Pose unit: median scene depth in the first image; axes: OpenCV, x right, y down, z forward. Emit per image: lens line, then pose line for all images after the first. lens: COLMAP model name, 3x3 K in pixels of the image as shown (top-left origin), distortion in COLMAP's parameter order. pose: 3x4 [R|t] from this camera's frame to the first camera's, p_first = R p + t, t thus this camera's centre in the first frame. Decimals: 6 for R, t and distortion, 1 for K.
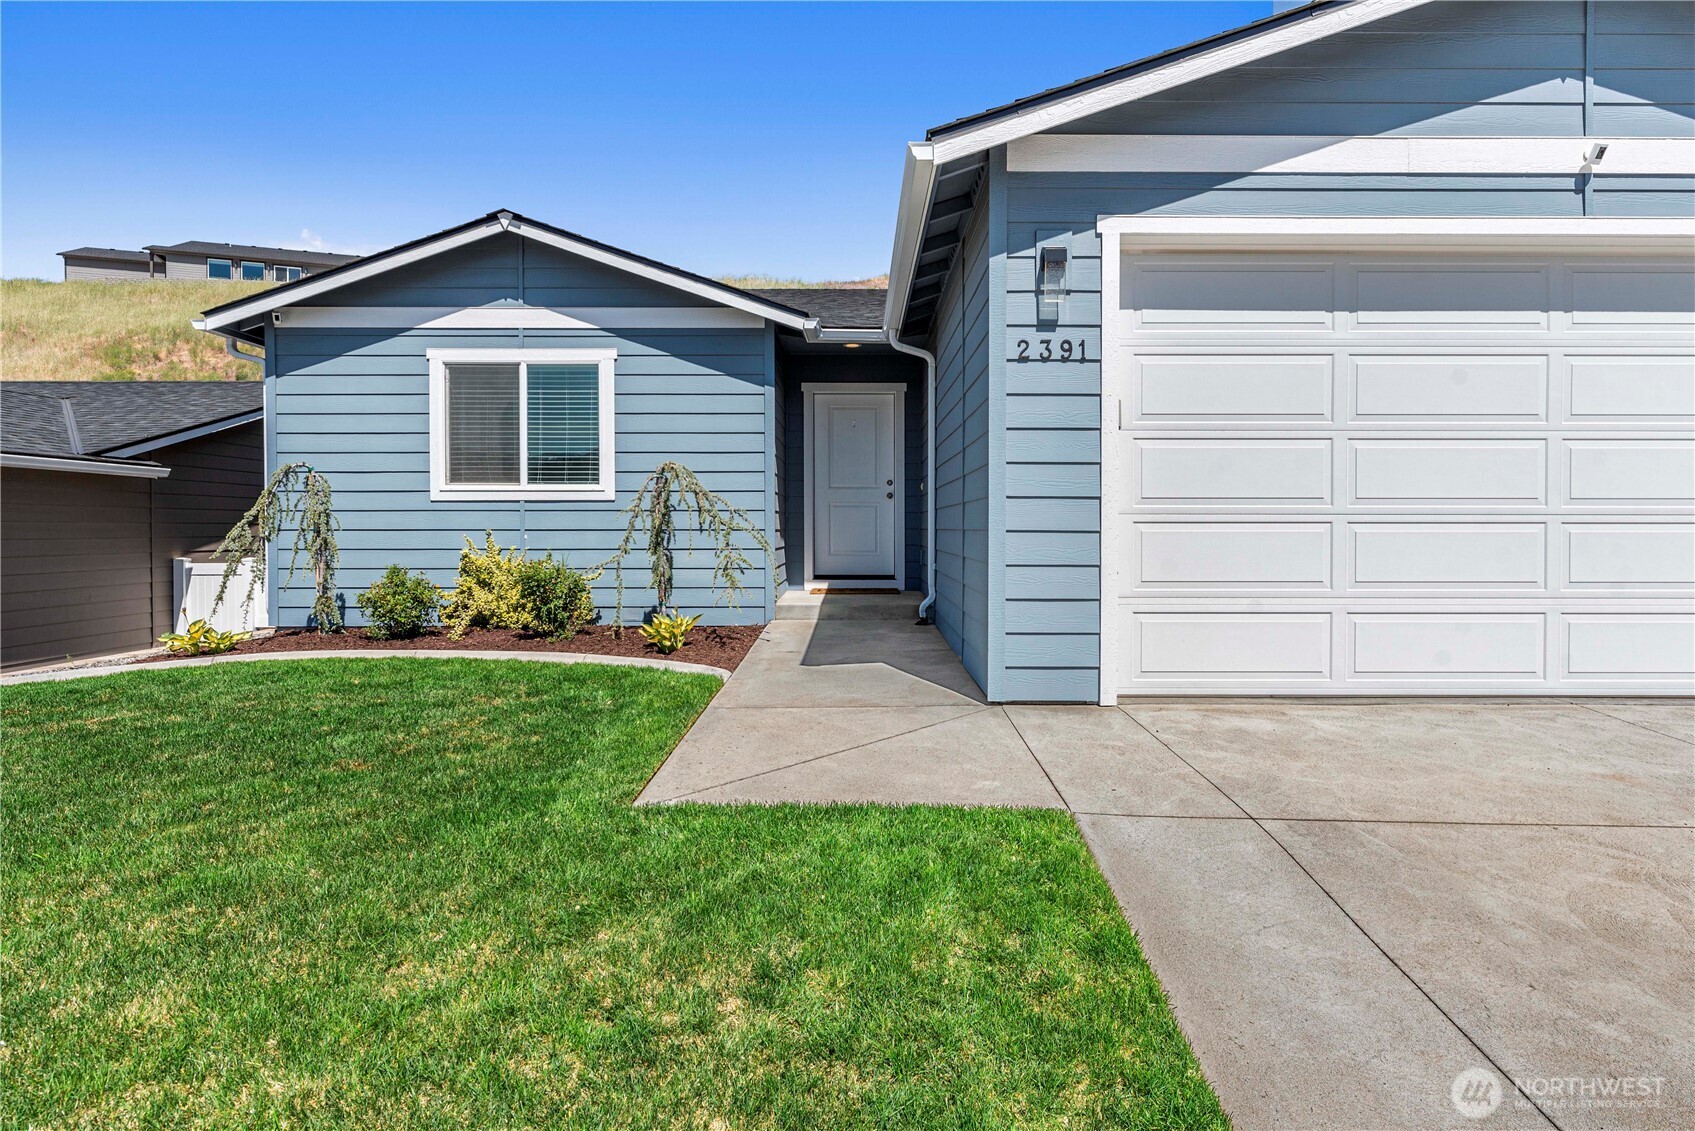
lens RADIAL K [[855.1, 0, 869.8], [0, 855.1, 520.8], [0, 0, 1]] dist [0.000800, 0.000160]
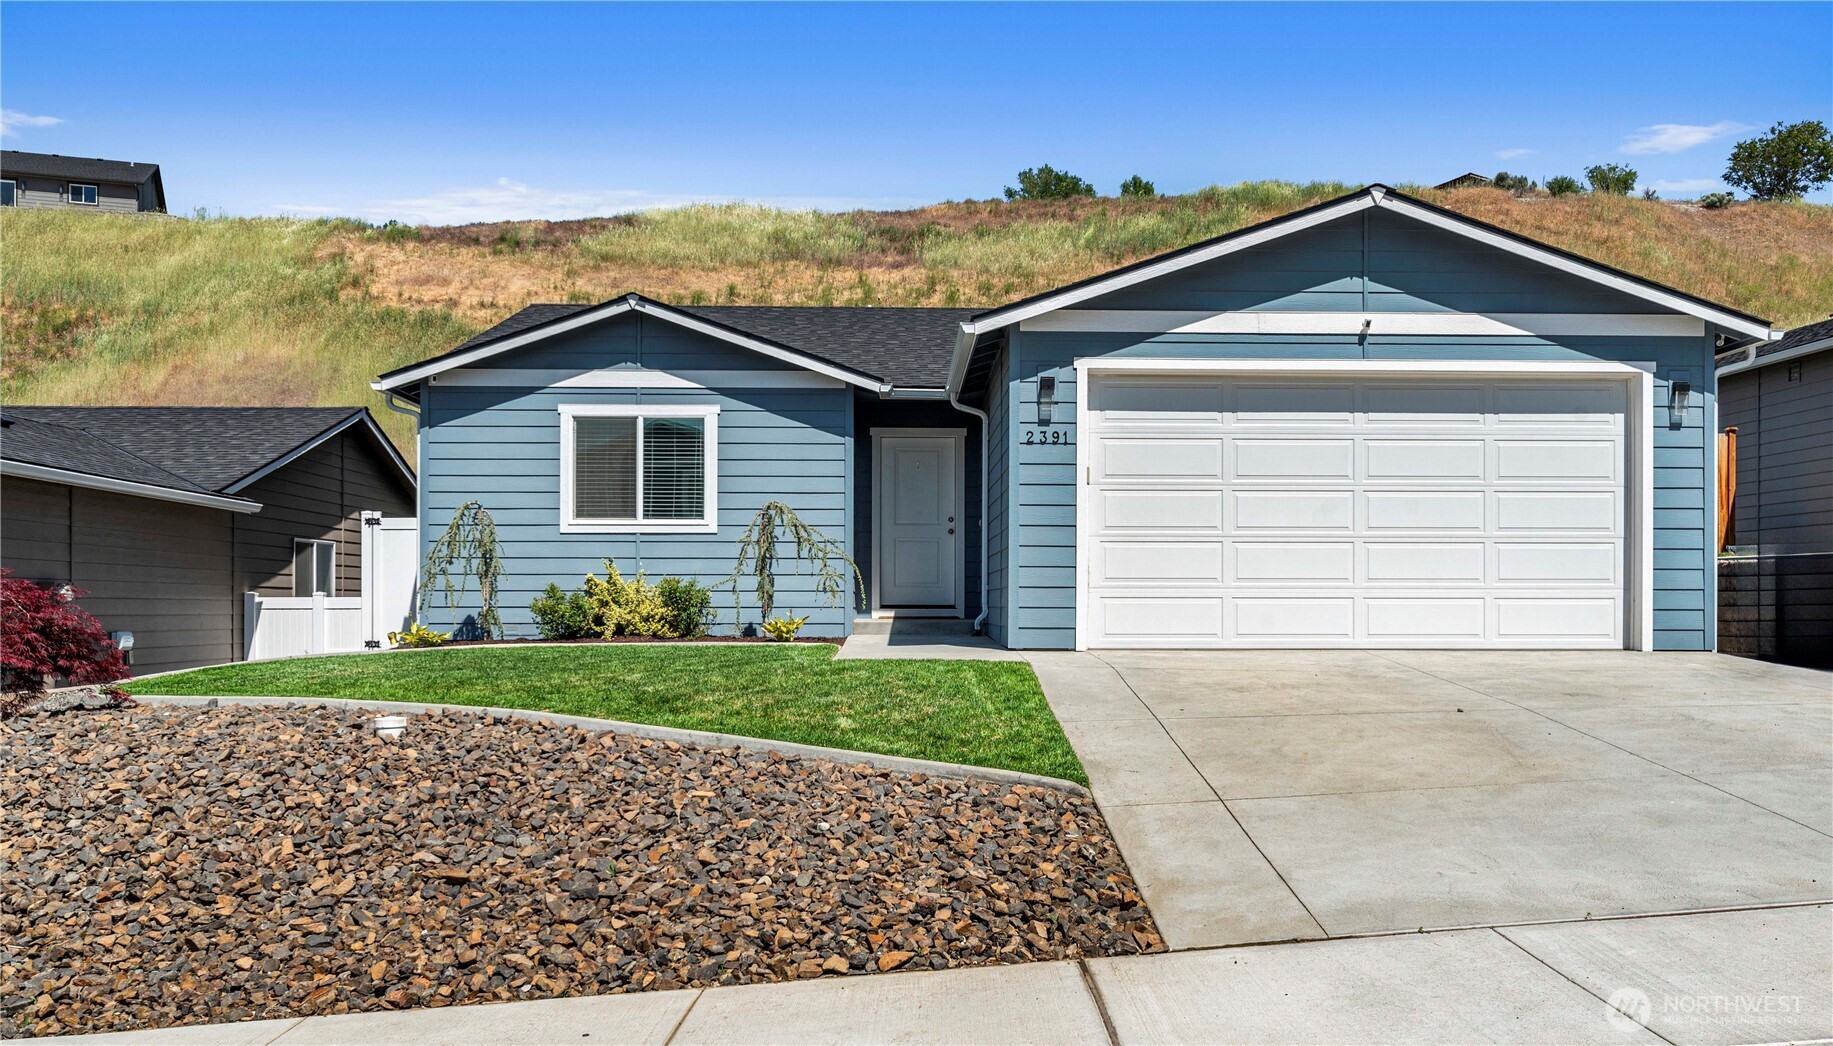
lens RADIAL K [[1590.2, 0, 919.6], [0, 1590.2, 531.9], [0, 0, 1]] dist [0.002685, -0.000253]
pose [[0.999995, 0.003083, 0.000997, -0.022085], [-0.003038, 0.999083, -0.042707, 0.068892], [-0.001128, 0.042704, 0.999087, -1.223470]]
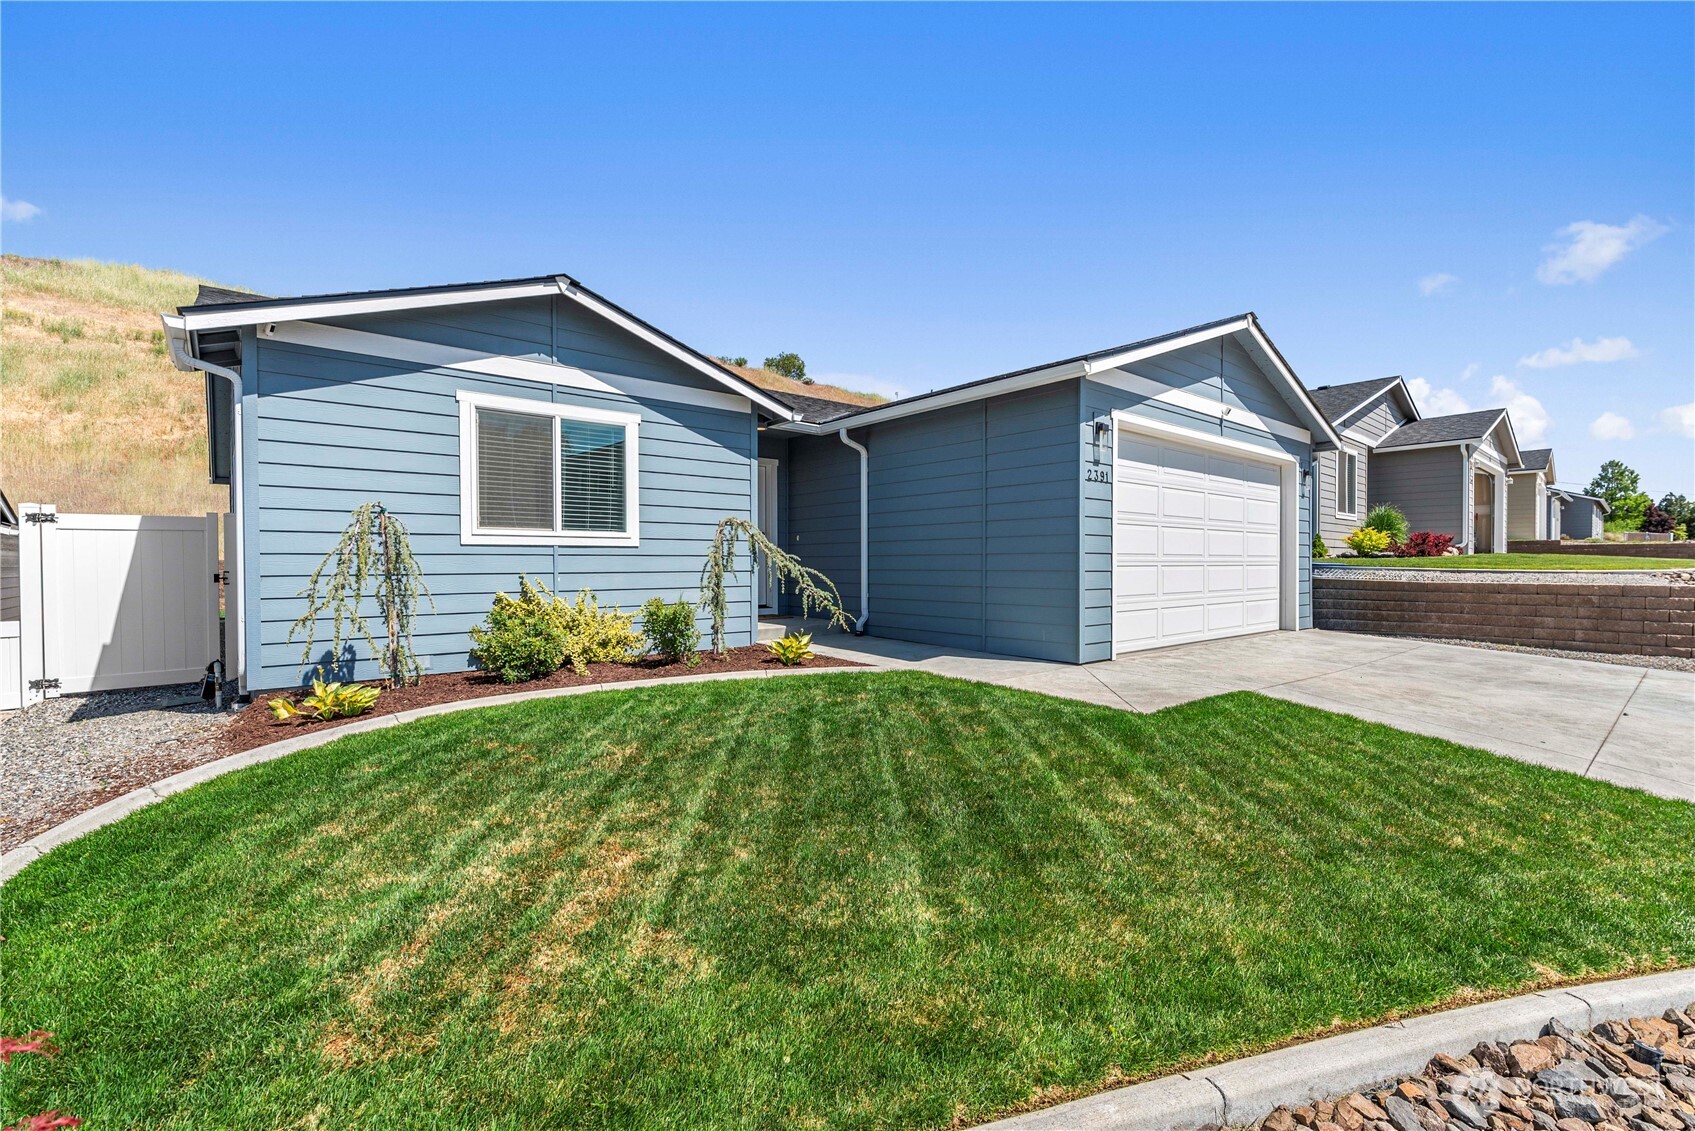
lens RADIAL K [[752.1, 0, 845.0], [0, 752.1, 559.9], [0, 0, 1]] dist [0.002983, 0.000289]
pose [[0.760041, 0.001459, 0.649873, -0.765150], [-0.001524, 0.999999, -0.000462, -0.006150], [-0.649873, -0.000639, 0.760043, 0.053737]]
